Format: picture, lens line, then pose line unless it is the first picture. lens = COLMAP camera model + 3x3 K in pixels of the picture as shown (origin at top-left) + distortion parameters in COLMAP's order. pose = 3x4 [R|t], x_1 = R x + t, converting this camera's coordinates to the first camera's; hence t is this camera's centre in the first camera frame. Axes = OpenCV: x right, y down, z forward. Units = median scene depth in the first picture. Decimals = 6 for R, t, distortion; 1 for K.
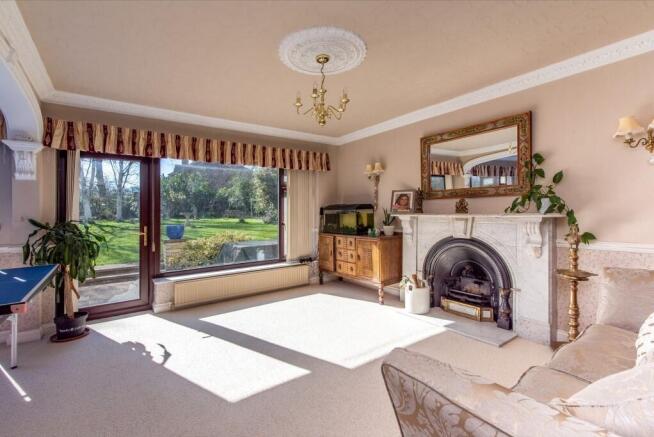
lens RADIAL K [[297.5, 0, 324.2], [0, 297.5, 207.3], [0, 0, 1]] dist [0.016856, -0.001296]
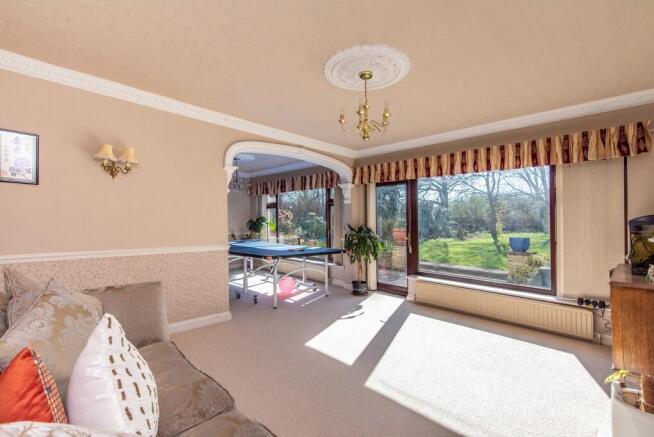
lens RADIAL K [[297.5, 0, 324.4], [0, 297.5, 220.7], [0, 0, 1]] dist [0.016856, -0.001296]
pose [[0.152041, 0.011727, -0.988305, 0.639906], [-0.004669, 0.999927, 0.011146, -0.002398], [0.988363, 0.002920, 0.152084, 0.450665]]
